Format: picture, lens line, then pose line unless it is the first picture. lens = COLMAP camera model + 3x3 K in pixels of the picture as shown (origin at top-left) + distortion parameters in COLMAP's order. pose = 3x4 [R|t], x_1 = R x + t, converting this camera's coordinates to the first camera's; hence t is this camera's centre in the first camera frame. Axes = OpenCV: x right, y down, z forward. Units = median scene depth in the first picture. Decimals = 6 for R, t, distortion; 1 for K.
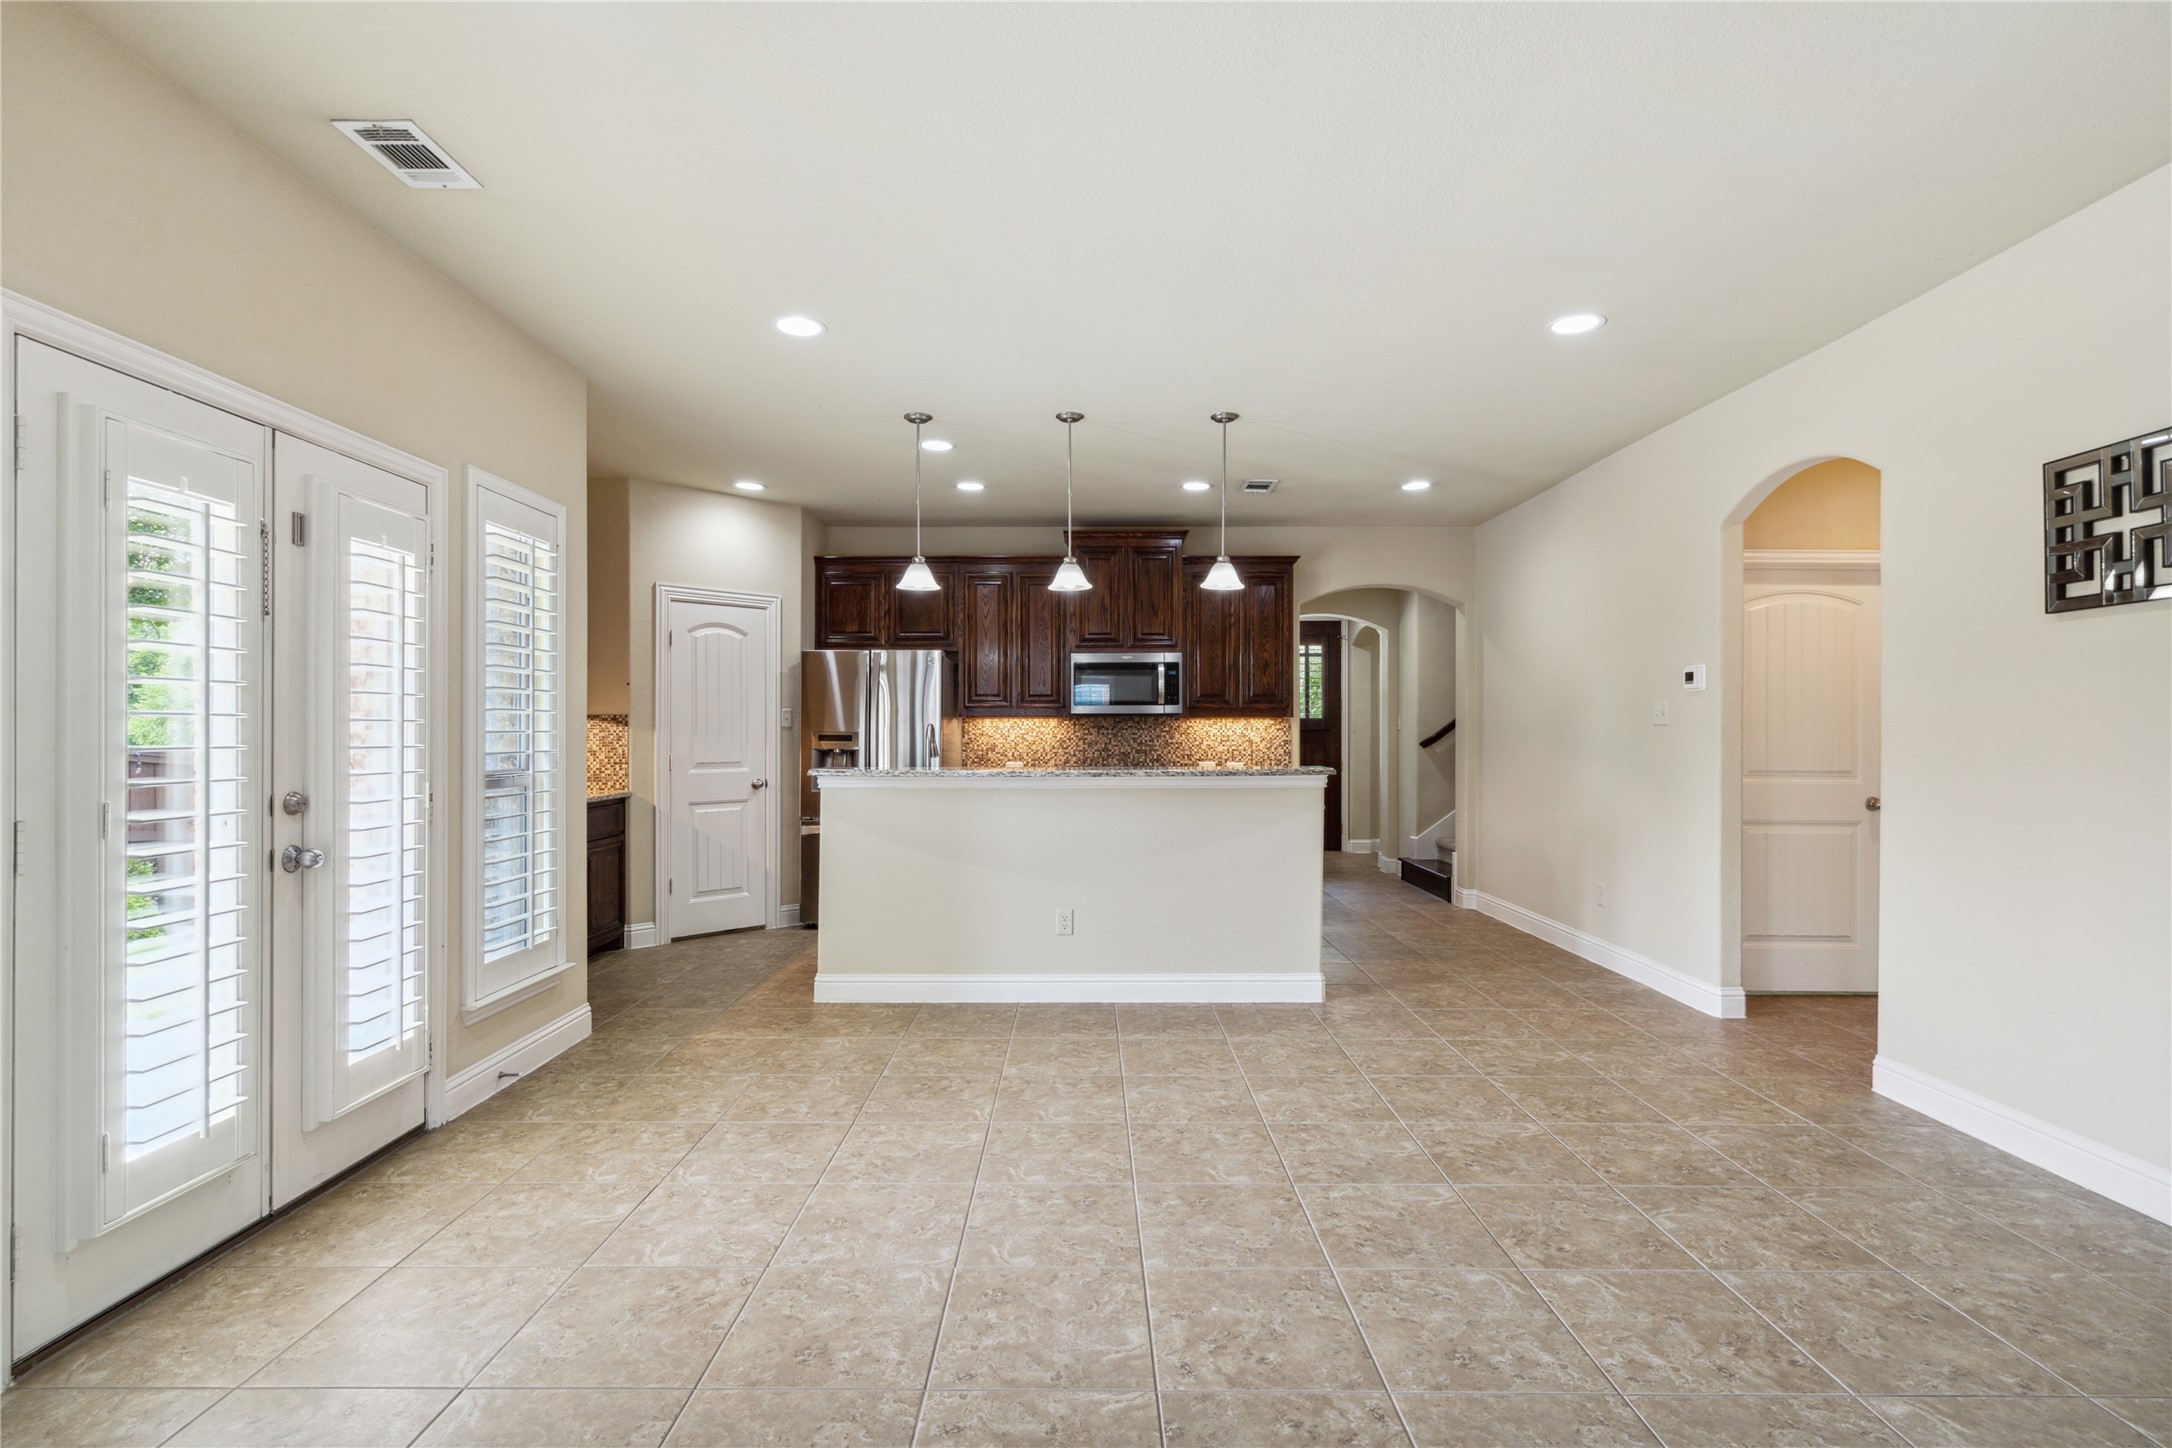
lens RADIAL K [[1010.8, 0, 1078.3], [0, 1010.8, 729.9], [0, 0, 1]] dist [-0.001060, 0.001403]
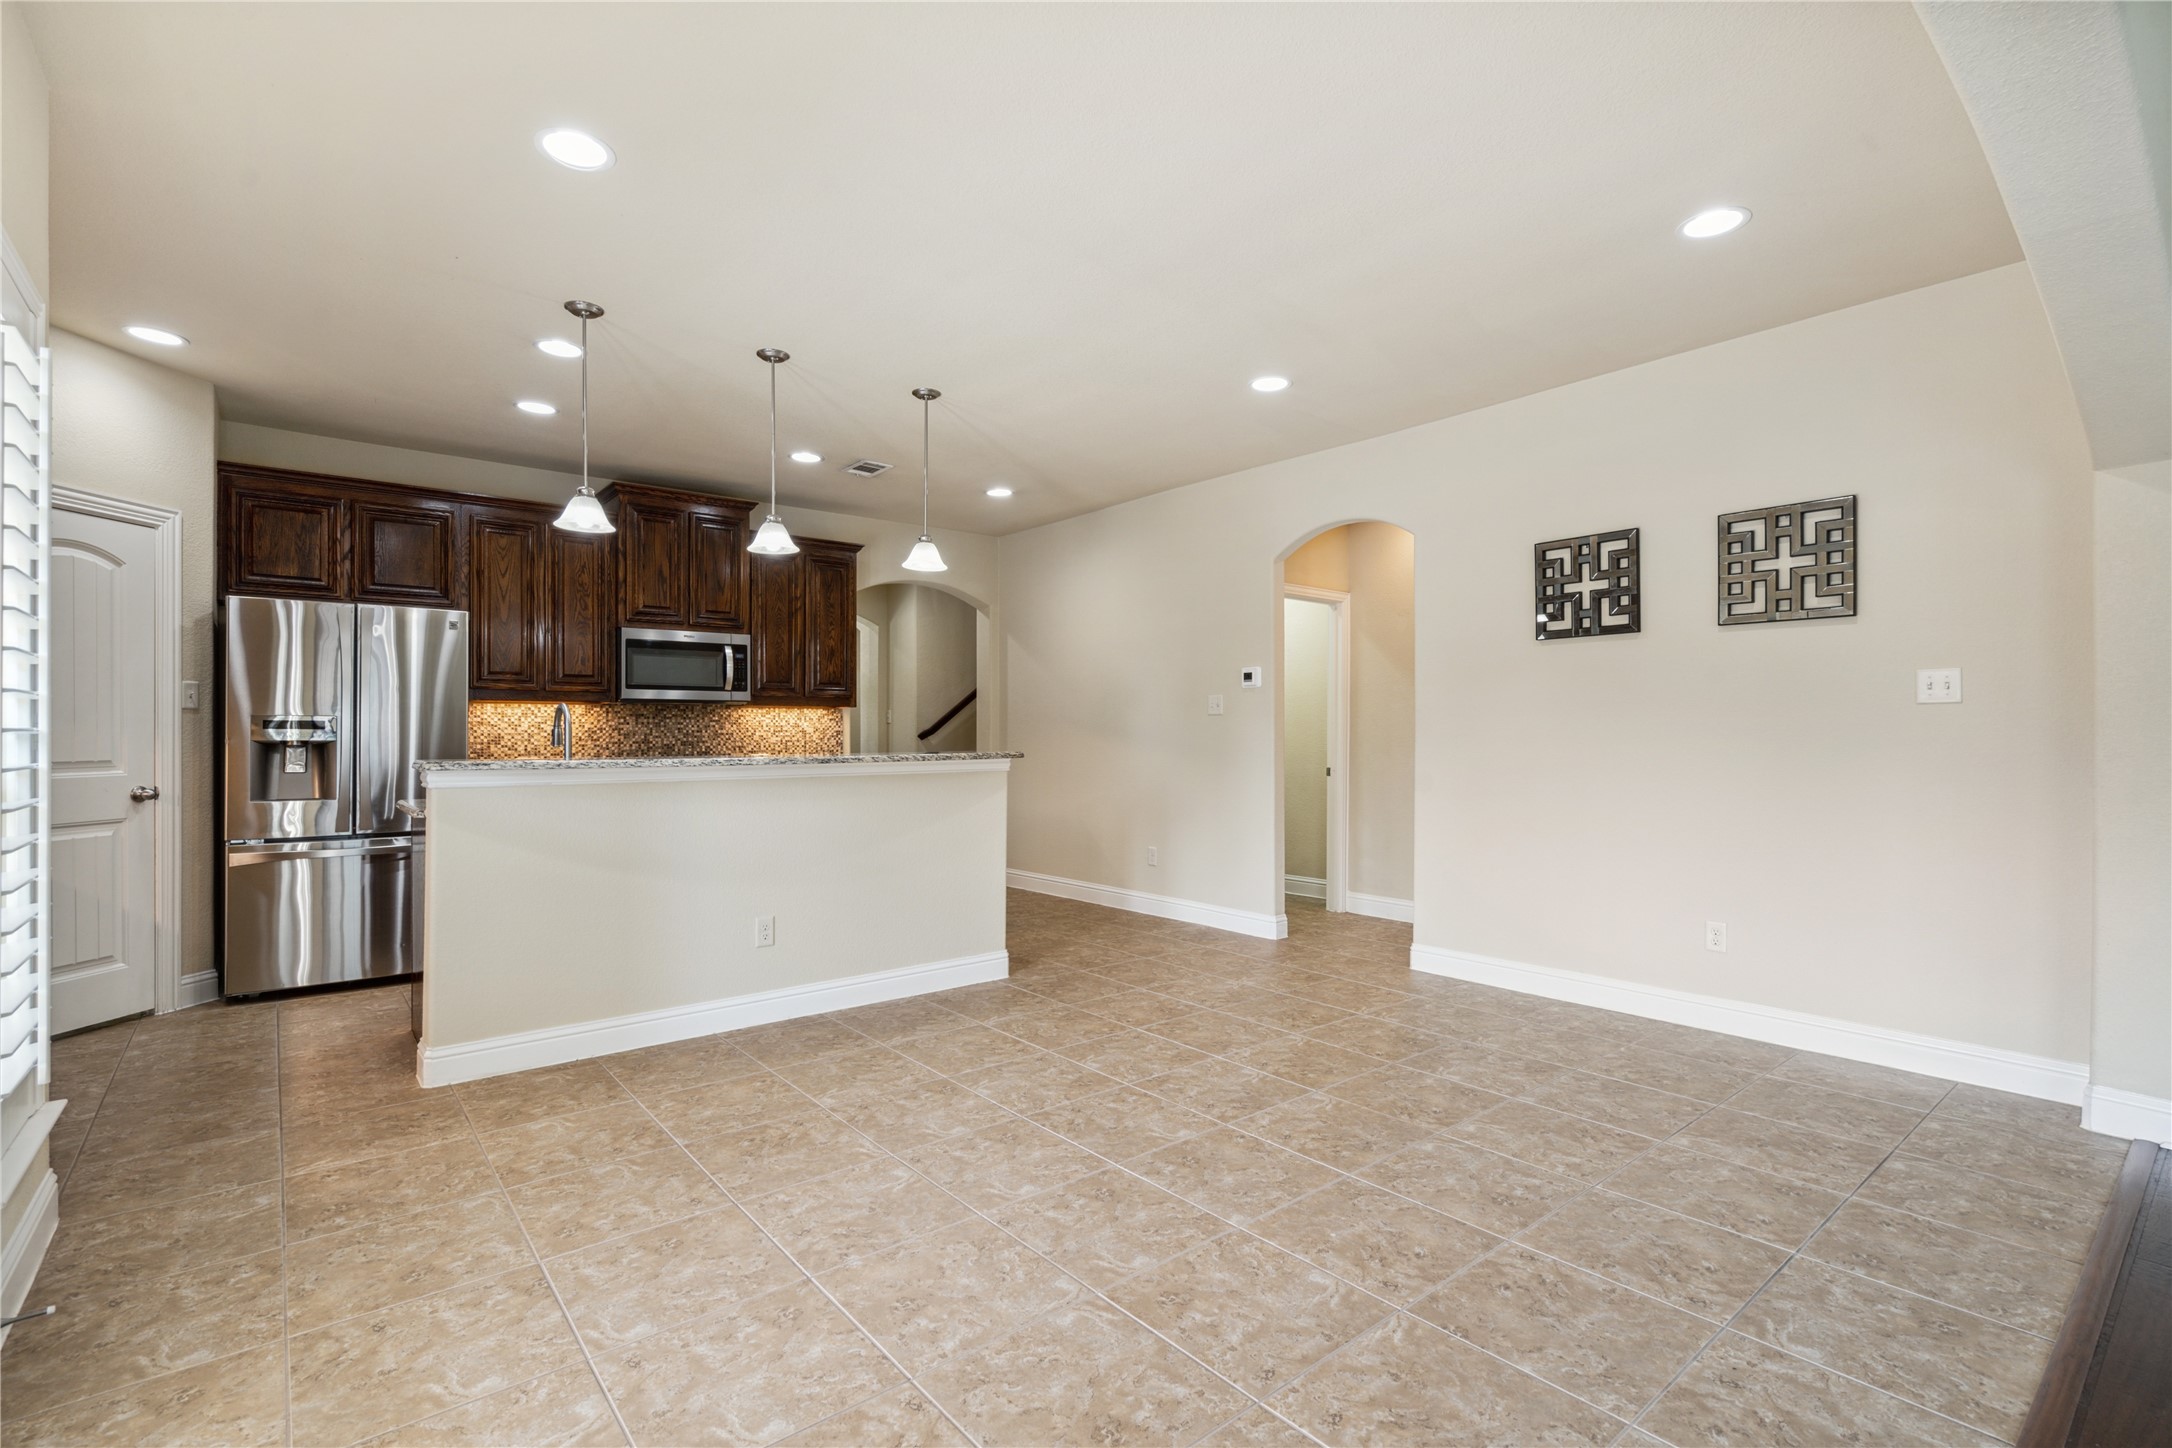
lens RADIAL K [[991.6, 0, 1079.0], [0, 991.6, 730.3], [0, 0, 1]] dist [-0.004220, 0.000637]
pose [[0.770847, 0.001751, 0.637018, -0.448831], [-0.000666, 0.999998, -0.001942, 0.022371], [-0.637020, 0.001073, 0.770846, 0.215036]]
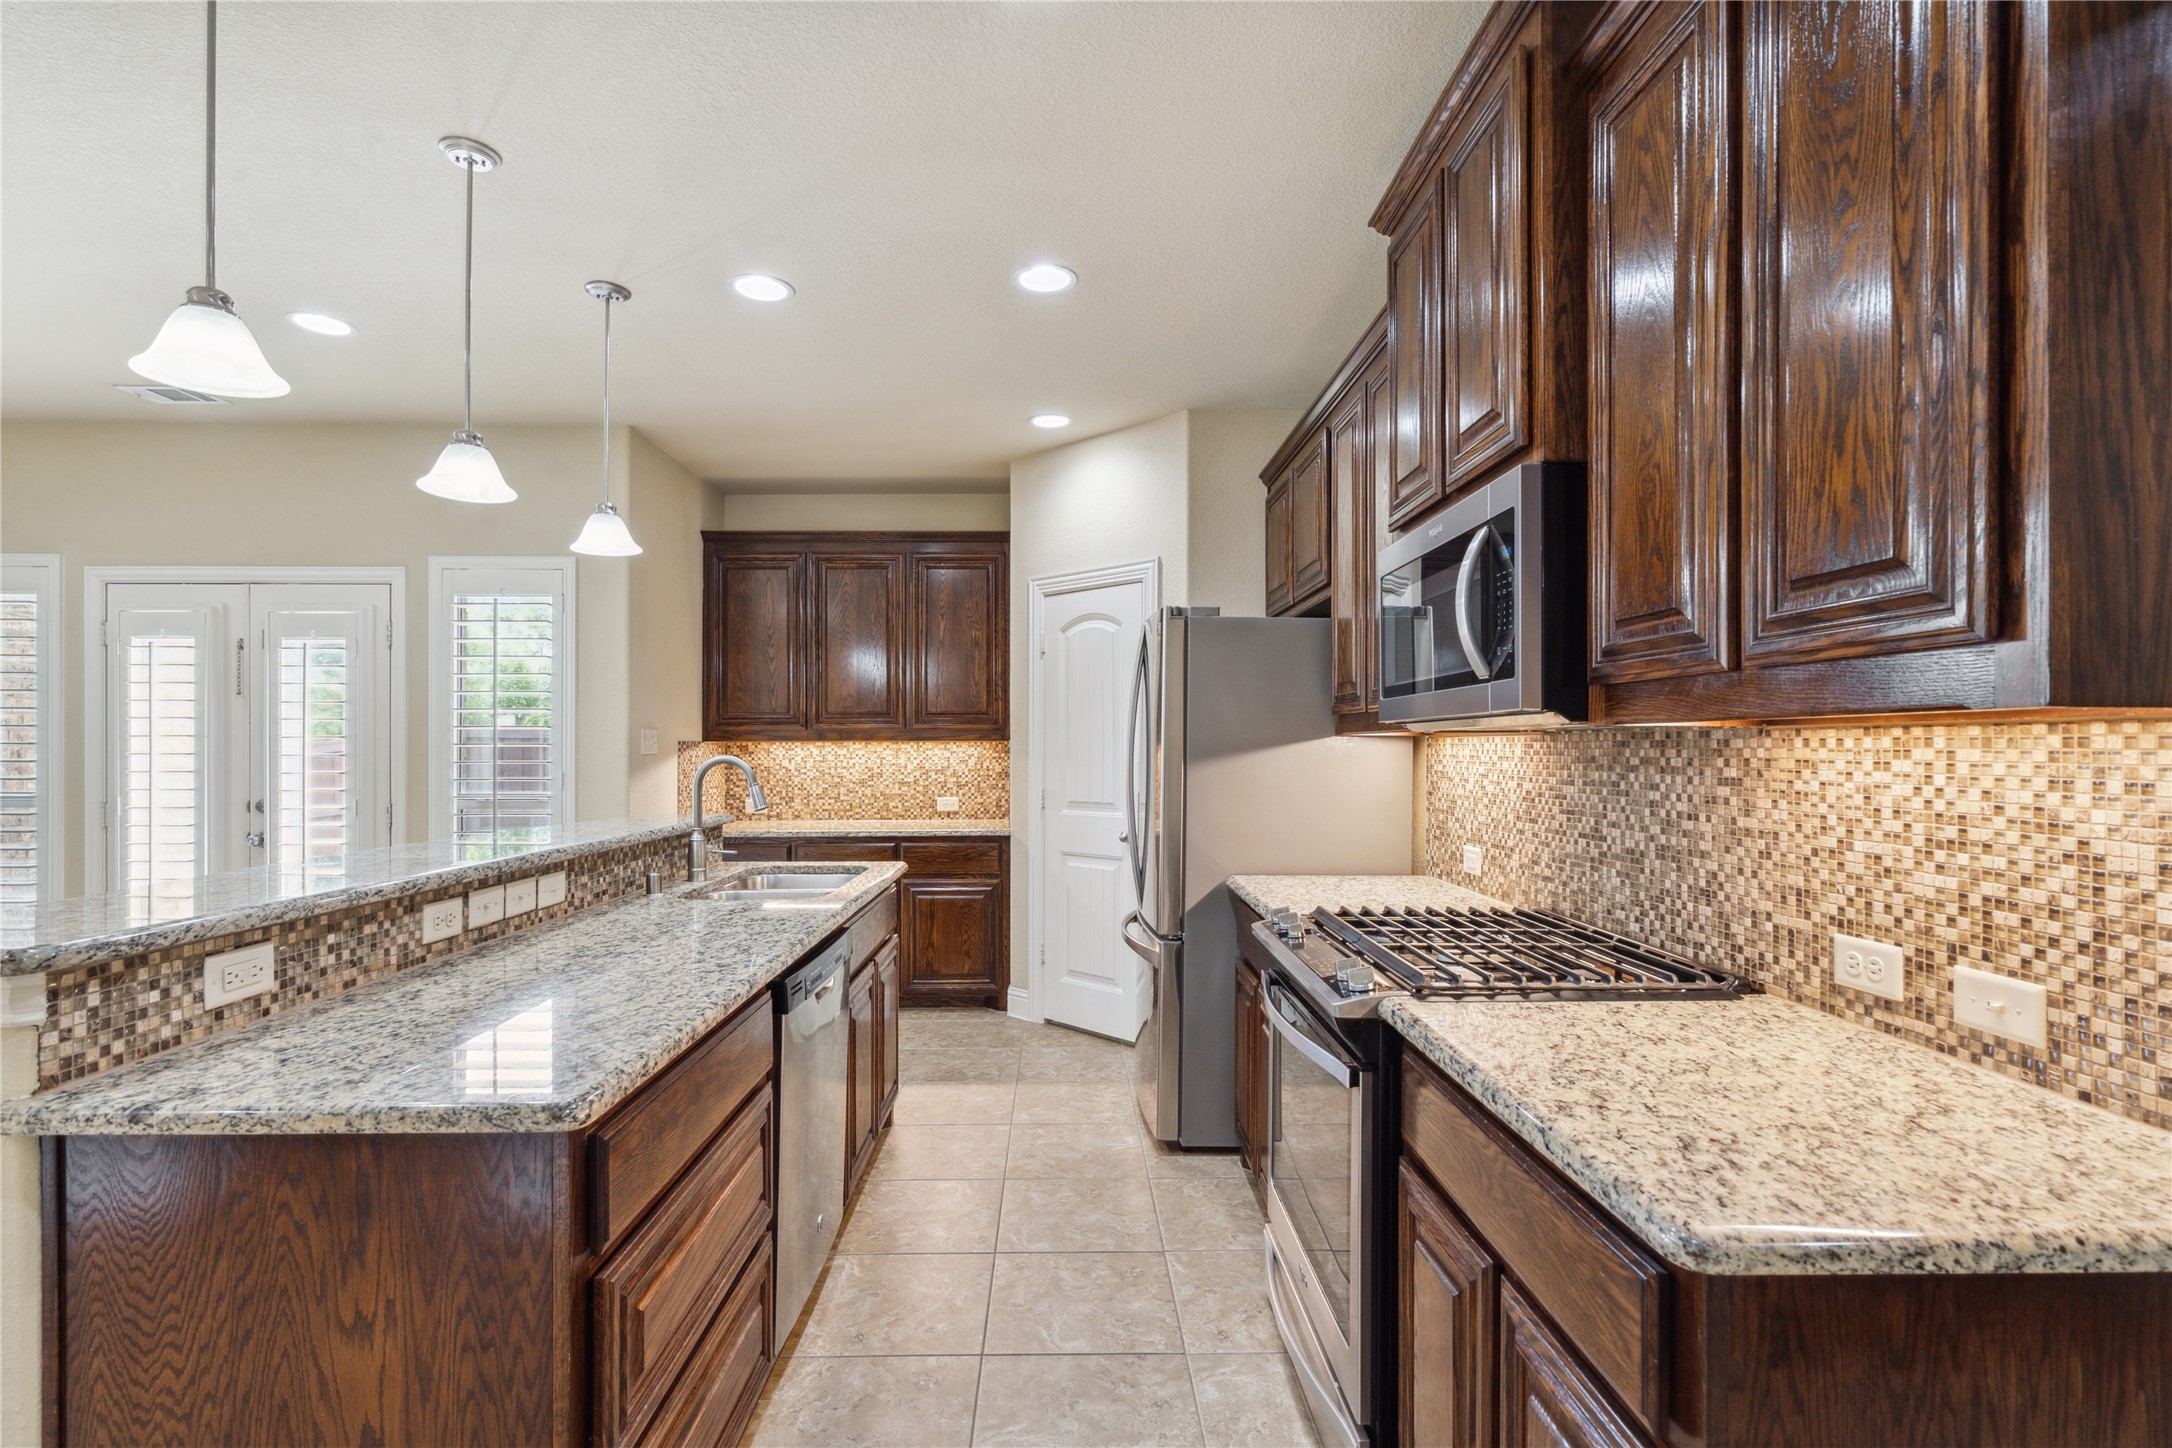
lens RADIAL K [[997.9, 0, 1073.9], [0, 997.9, 745.9], [0, 0, 1]] dist [-0.001256, 0.000153]
pose [[0.022150, -0.000776, -0.999754, 0.638102], [0.003387, 0.999994, -0.000702, -0.014923], [0.999749, -0.003371, 0.022153, 1.651753]]
